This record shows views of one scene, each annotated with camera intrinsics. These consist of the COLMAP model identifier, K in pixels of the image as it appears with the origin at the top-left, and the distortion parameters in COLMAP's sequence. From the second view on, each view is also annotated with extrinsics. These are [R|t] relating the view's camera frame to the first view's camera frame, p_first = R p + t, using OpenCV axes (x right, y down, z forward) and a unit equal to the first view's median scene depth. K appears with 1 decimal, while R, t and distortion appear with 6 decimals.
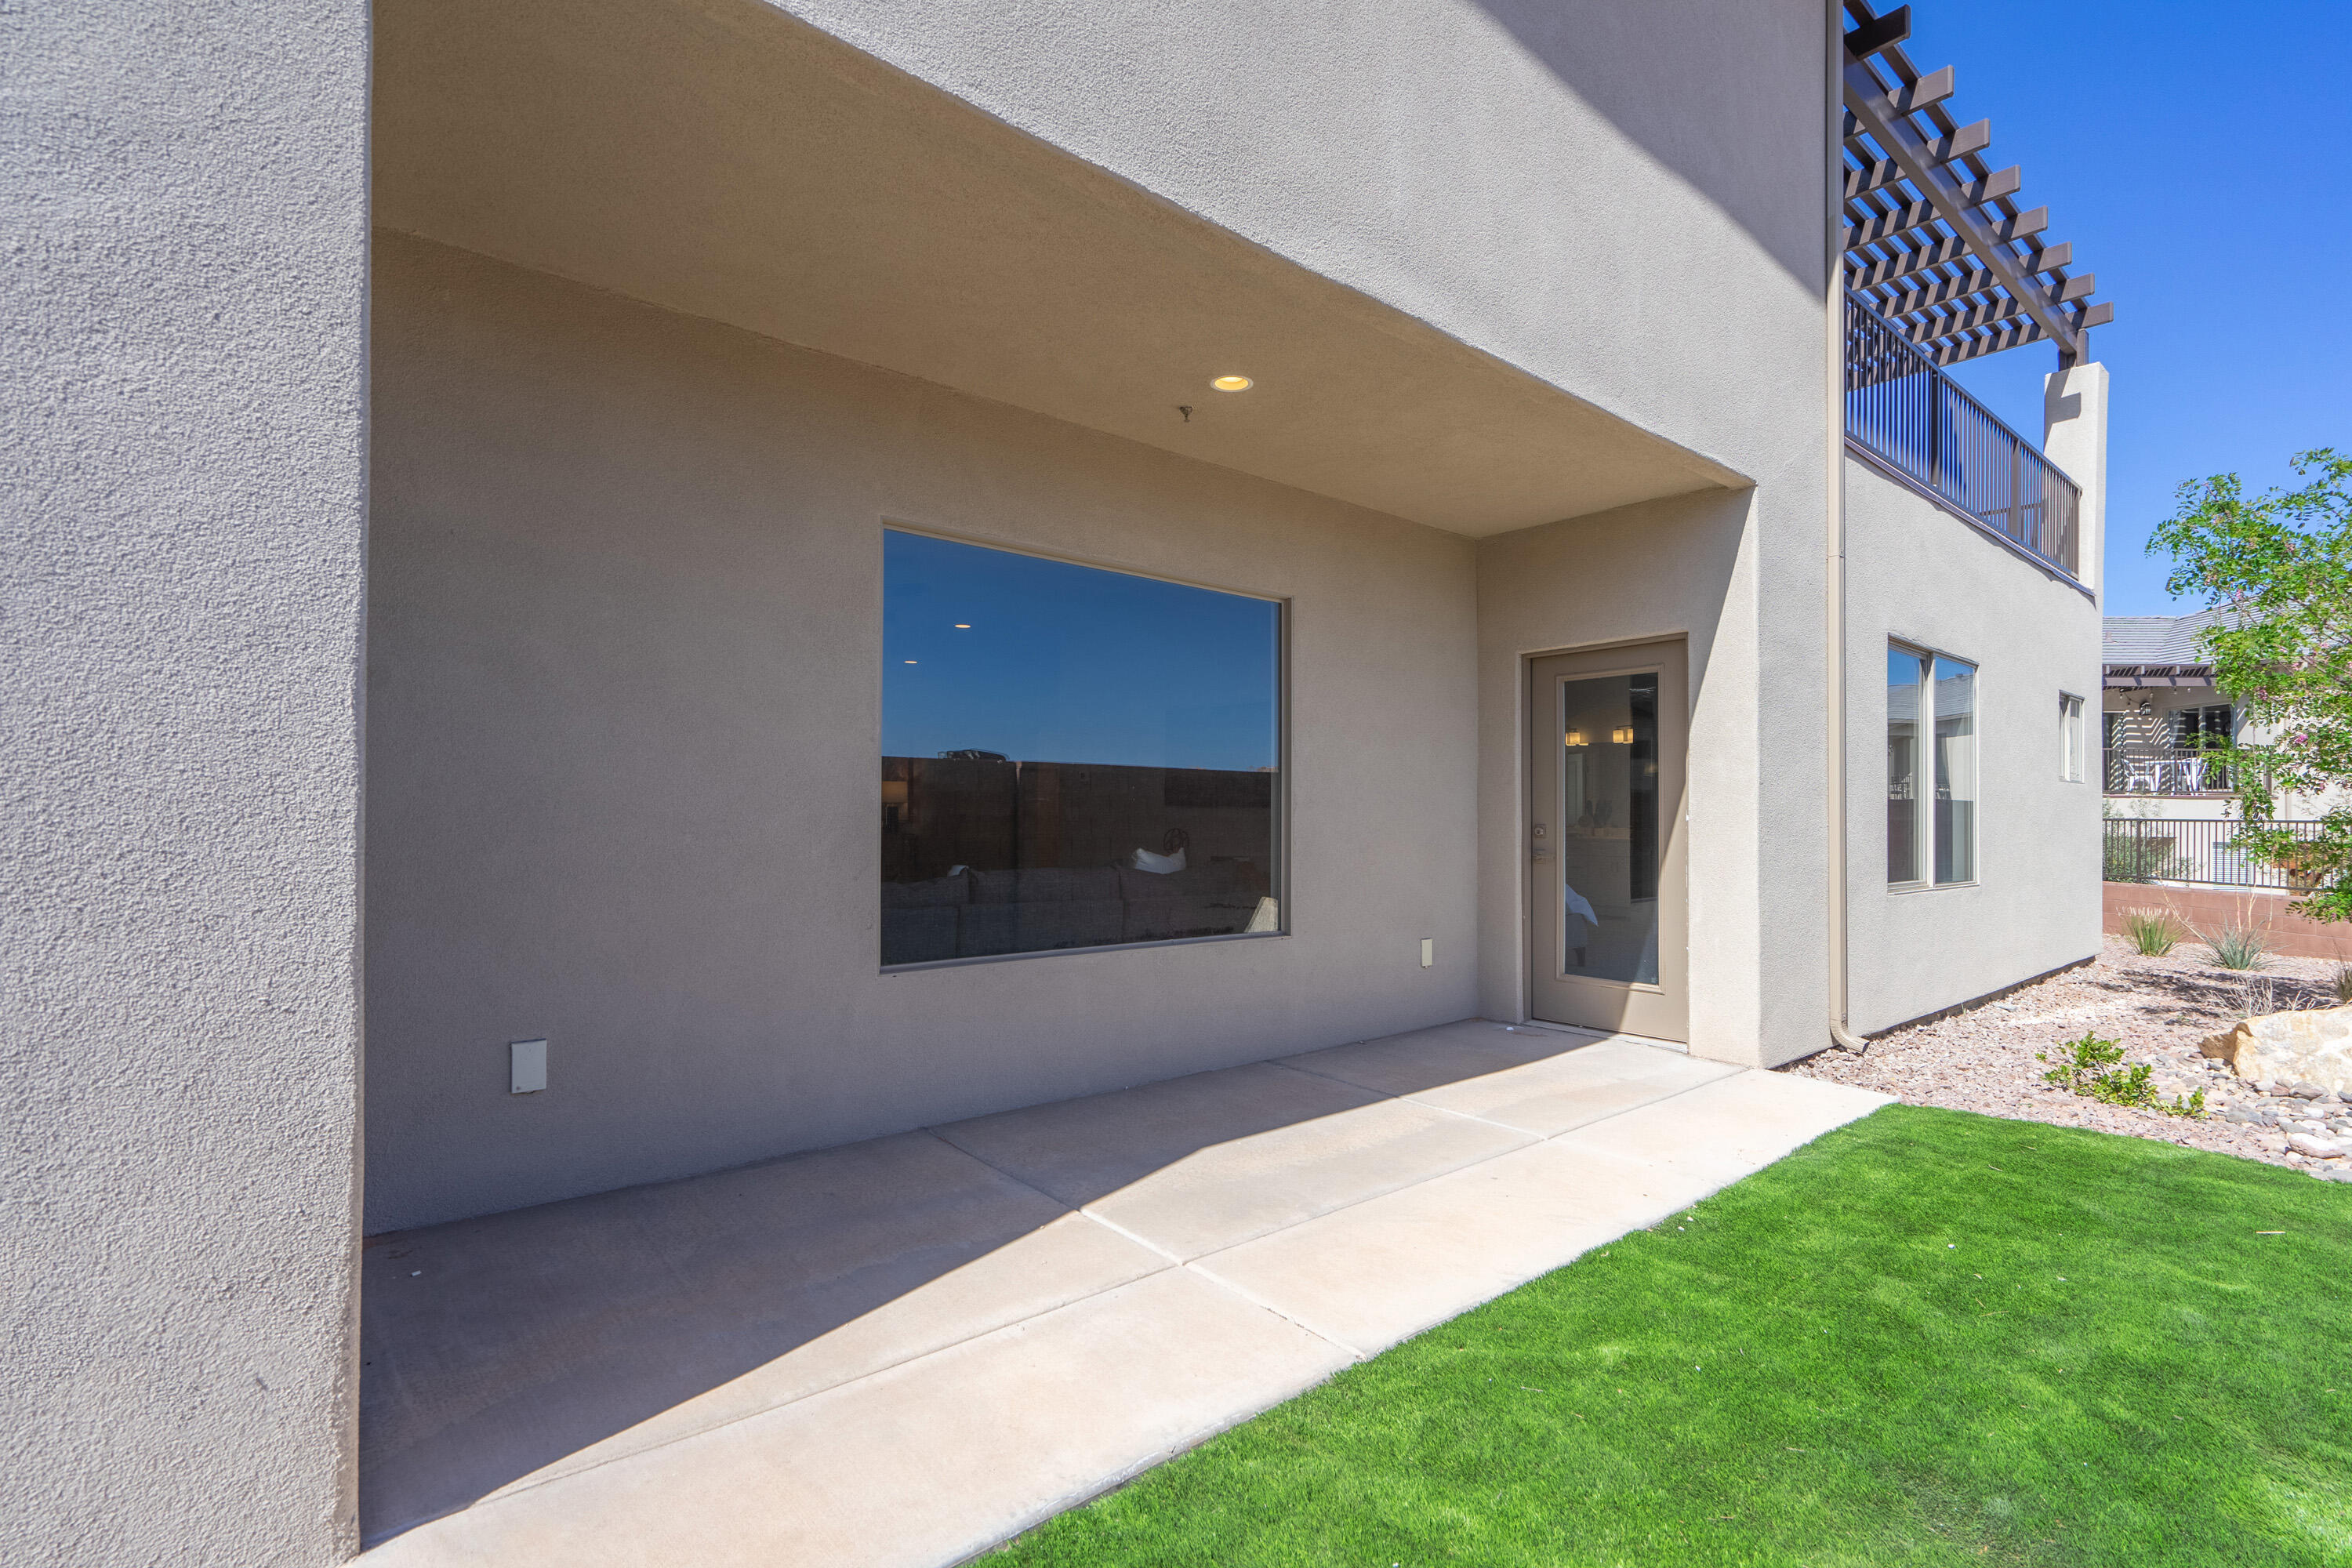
lens RADIAL K [[1077.7, 0, 1175.3], [0, 1077.7, 806.9], [0, 0, 1]] dist [0.001094, 0.000230]
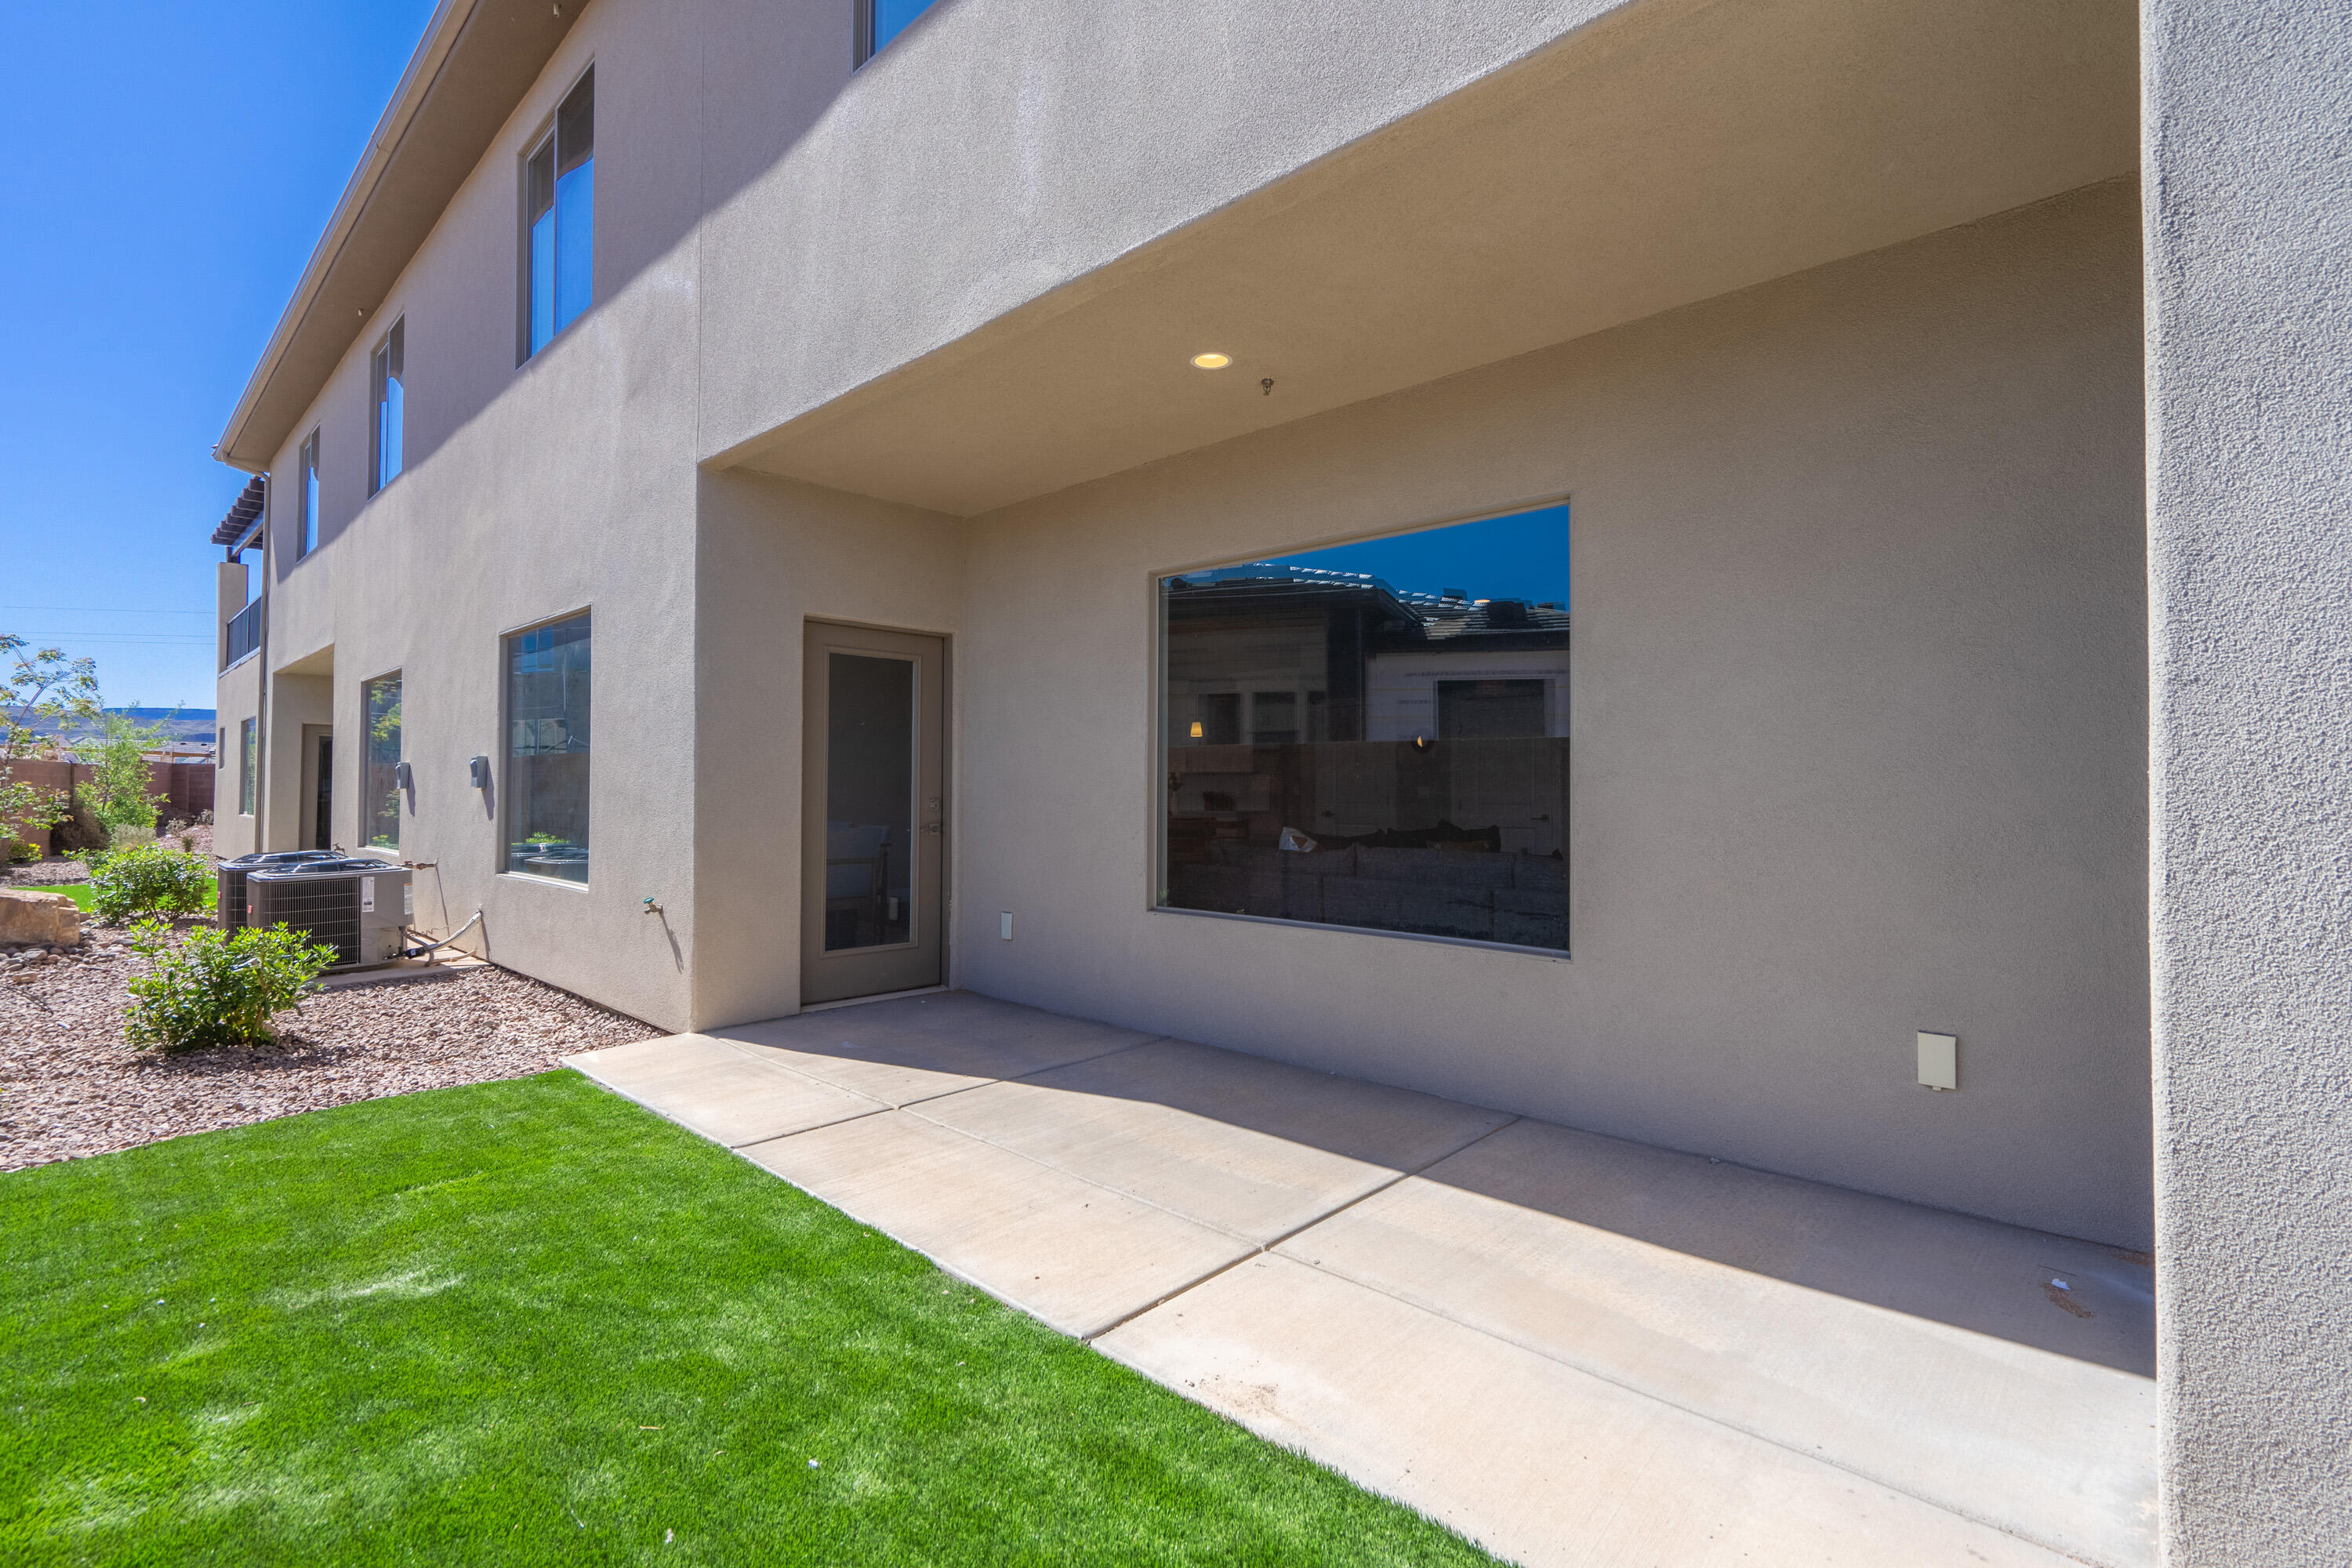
lens RADIAL K [[1080.6, 0, 1176.0], [0, 1080.6, 784.0], [0, 0, 1]] dist [-0.001778, -0.000175]
pose [[0.107866, -0.010628, -0.994109, 0.768447], [0.003638, 0.999940, -0.010295, 0.007539], [0.994159, -0.002506, 0.107898, 0.633517]]
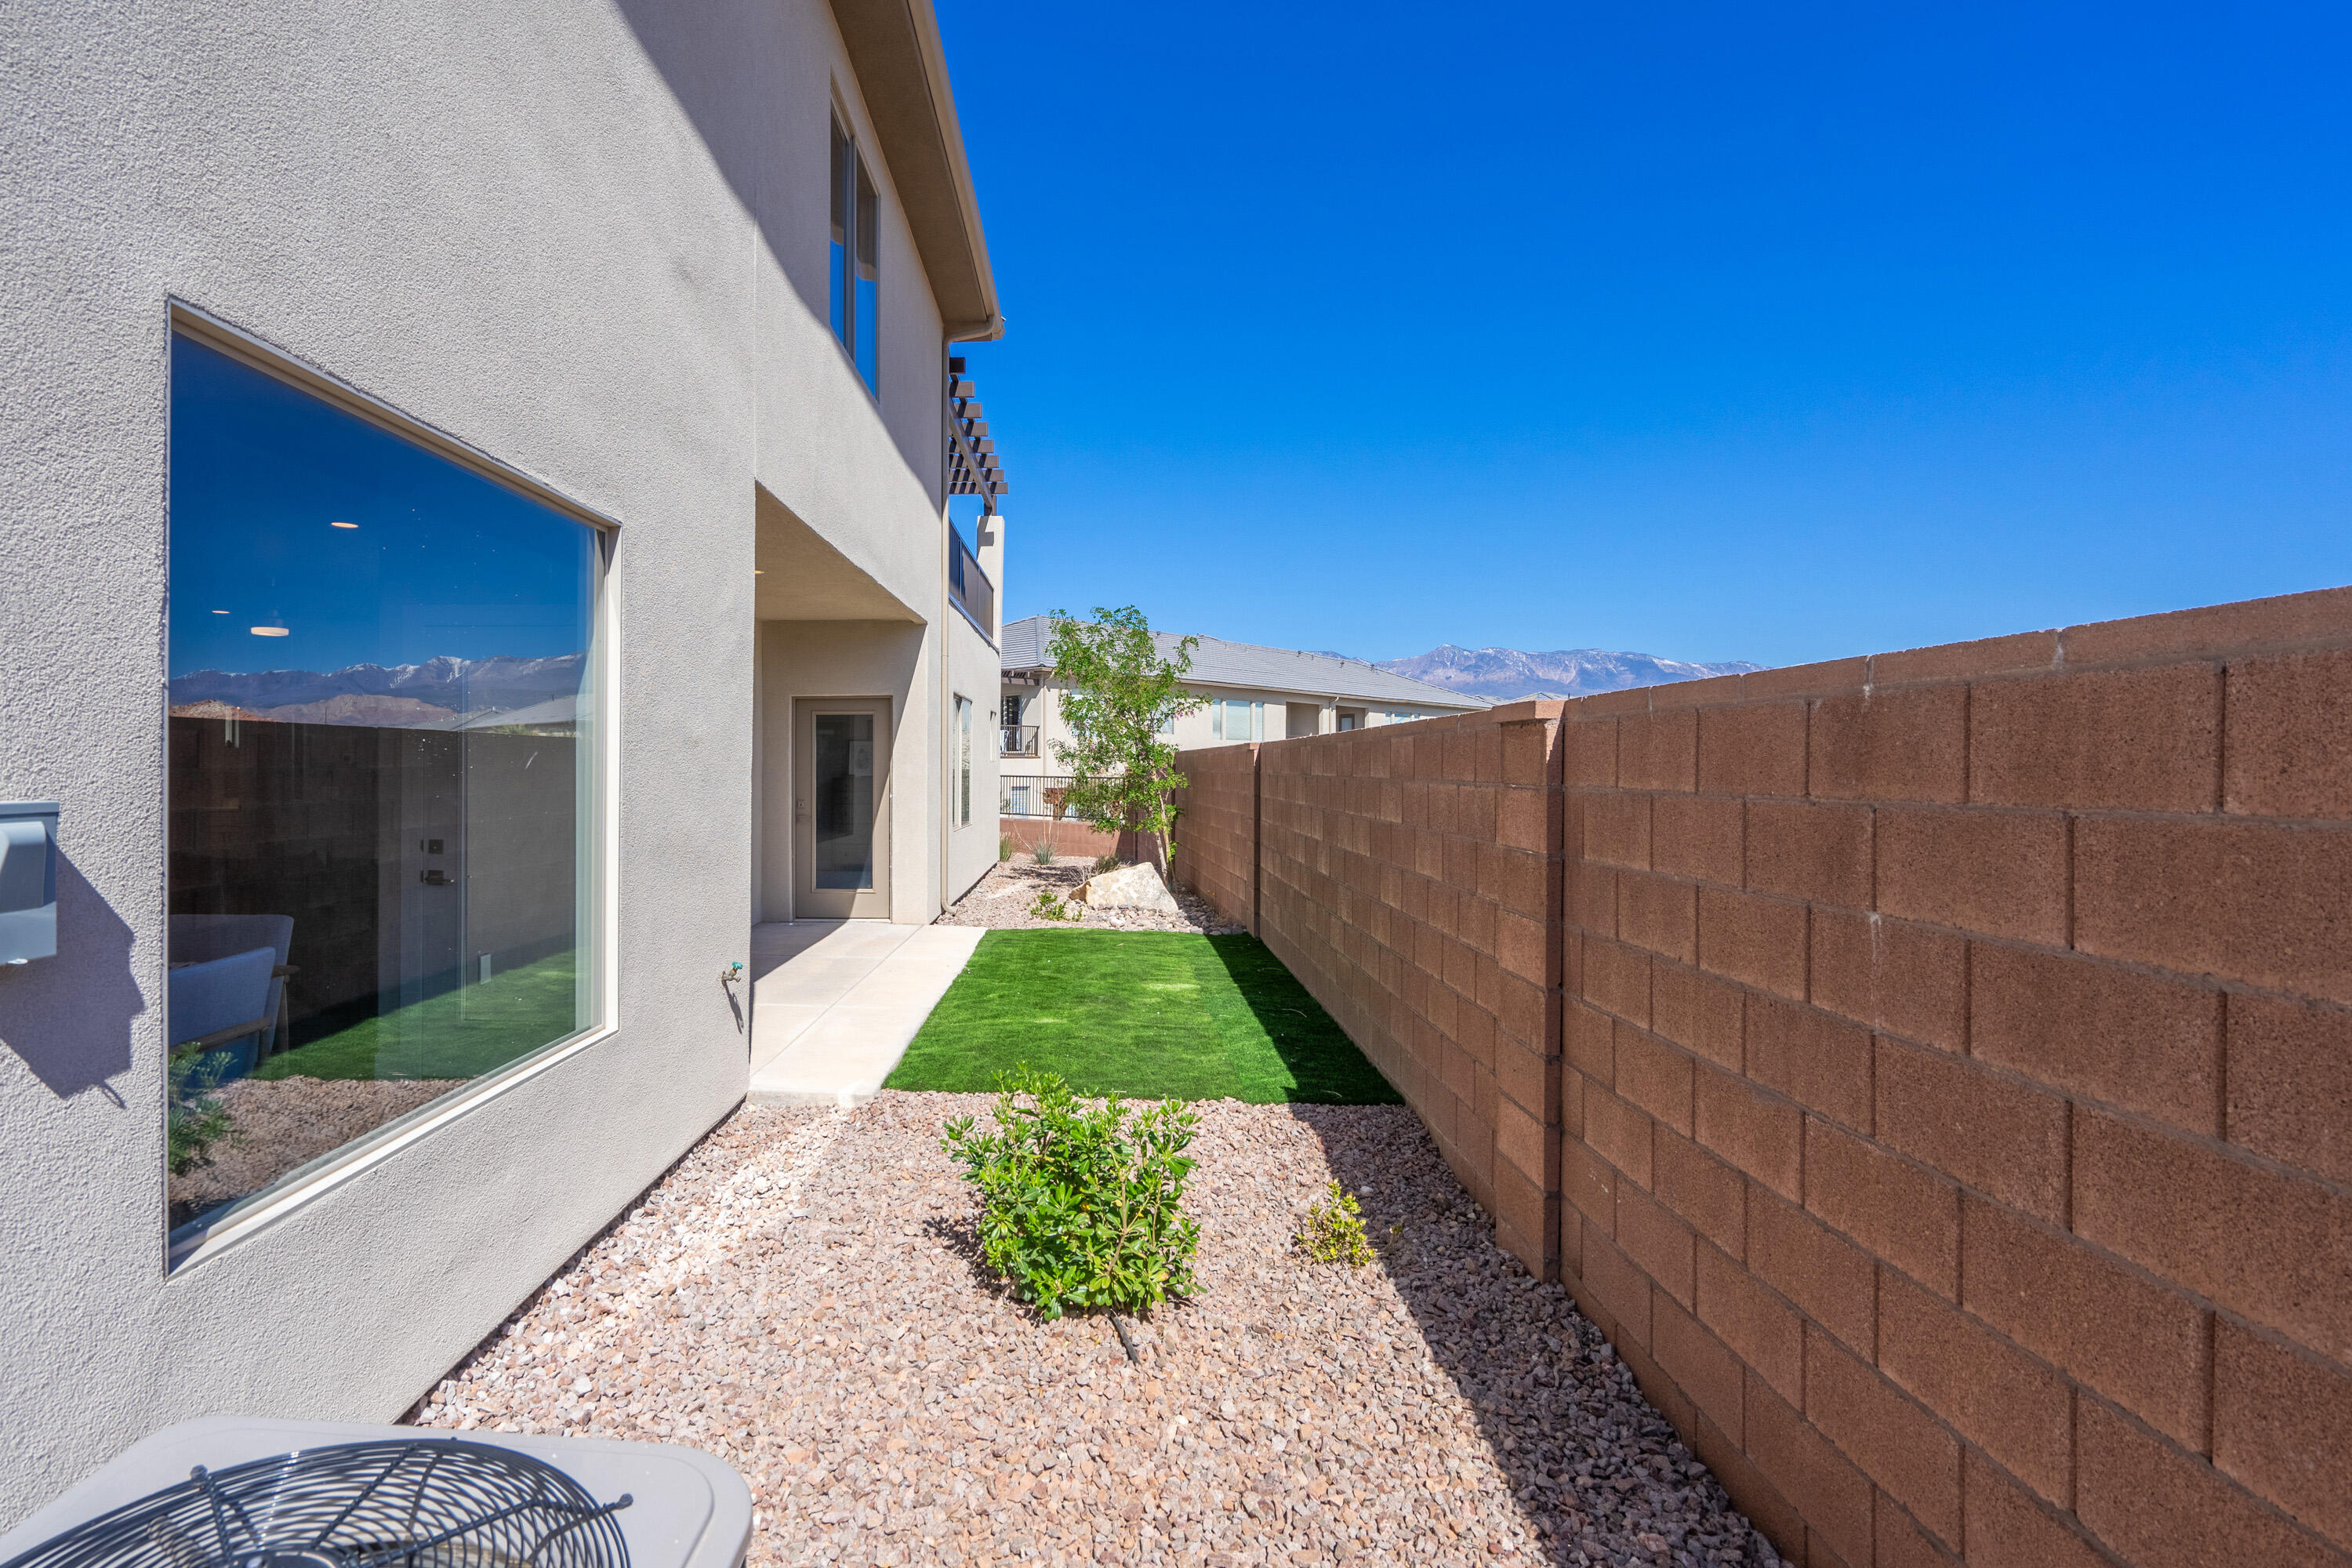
lens RADIAL K [[1080.6, 0, 1176.0], [0, 1080.6, 784.0], [0, 0, 1]] dist [-0.001778, -0.000175]
pose [[0.590664, -0.013622, 0.806802, -0.751849], [-0.008719, 0.999691, 0.023261, -0.058669], [-0.806870, -0.020774, 0.590363, -0.497196]]
